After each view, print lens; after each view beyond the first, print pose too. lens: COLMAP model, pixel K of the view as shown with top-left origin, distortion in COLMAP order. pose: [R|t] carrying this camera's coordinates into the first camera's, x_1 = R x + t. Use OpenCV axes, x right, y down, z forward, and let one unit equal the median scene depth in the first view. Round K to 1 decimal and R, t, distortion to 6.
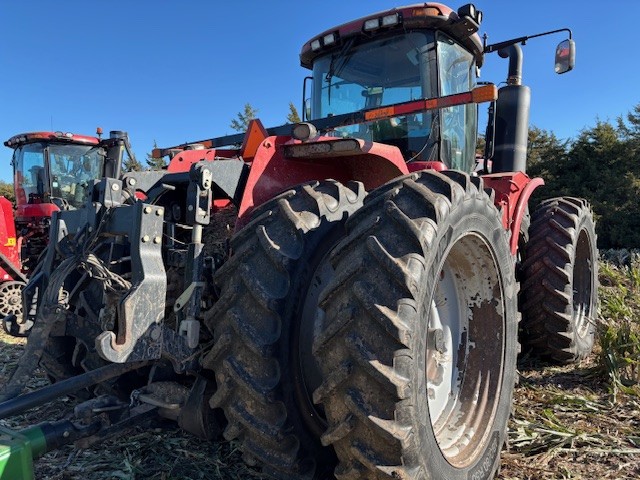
lens RADIAL K [[487.9, 0, 322.3], [0, 487.9, 243.9], [0, 0, 1]] dist [0.025520, -0.005898]
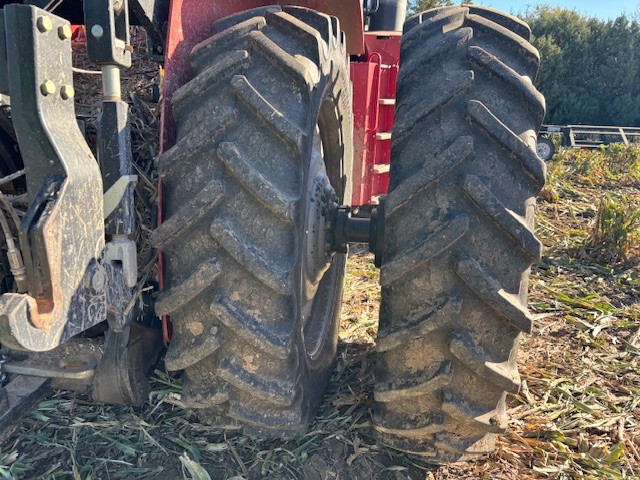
lens RADIAL K [[487.9, 0, 322.3], [0, 487.9, 243.9], [0, 0, 1]] dist [0.025520, -0.005898]
pose [[0.894156, -0.090955, 0.438420, -0.340991], [-0.028105, 0.965819, 0.257690, 0.003540], [-0.446873, -0.242737, 0.861036, 0.432072]]
